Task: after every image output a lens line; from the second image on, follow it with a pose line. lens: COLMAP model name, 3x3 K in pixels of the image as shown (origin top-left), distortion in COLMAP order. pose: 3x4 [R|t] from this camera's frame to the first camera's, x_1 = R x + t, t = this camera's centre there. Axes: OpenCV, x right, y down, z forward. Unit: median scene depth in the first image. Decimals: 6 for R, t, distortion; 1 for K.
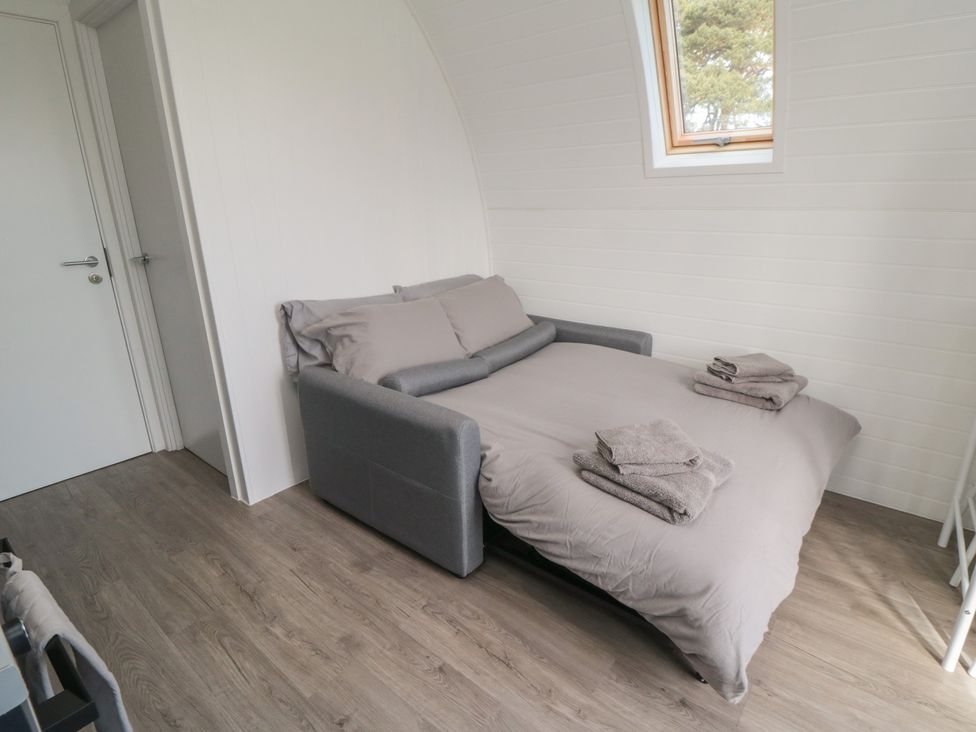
lens RADIAL K [[499.5, 0, 495.7], [0, 499.5, 365.7], [0, 0, 1]] dist [-0.012788, -0.001102]
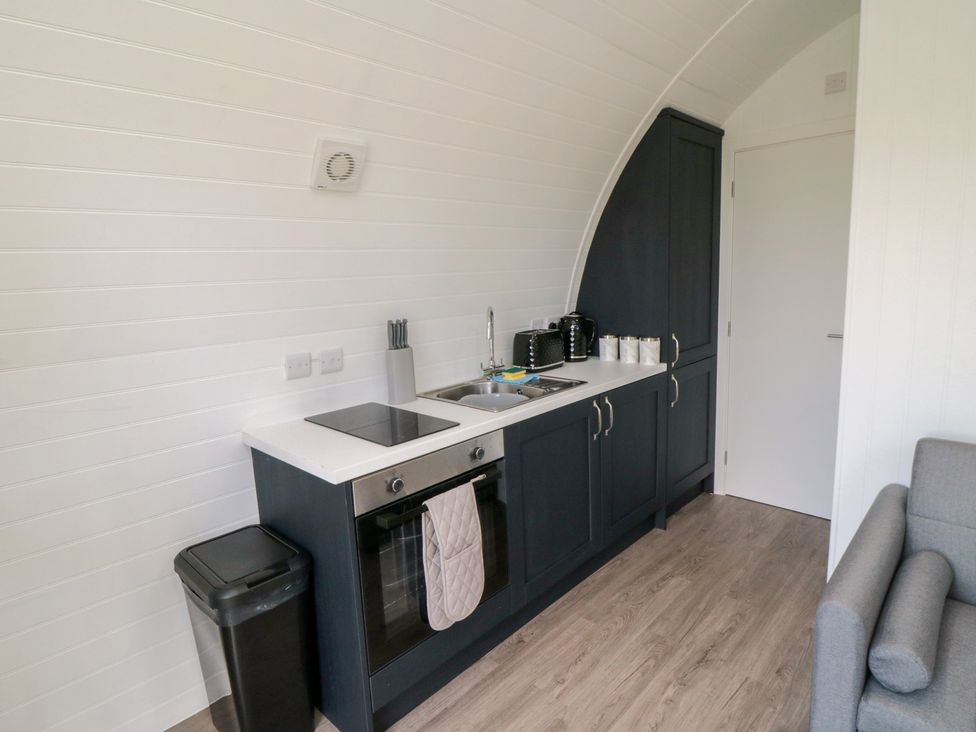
lens RADIAL K [[540.8, 0, 521.6], [0, 540.8, 362.8], [0, 0, 1]] dist [0.001757, -0.014824]
pose [[-0.042843, 0.180468, -0.982647, 0.459990], [-0.273573, 0.943840, 0.185269, -0.207980], [0.960897, 0.276763, 0.008935, 0.367413]]
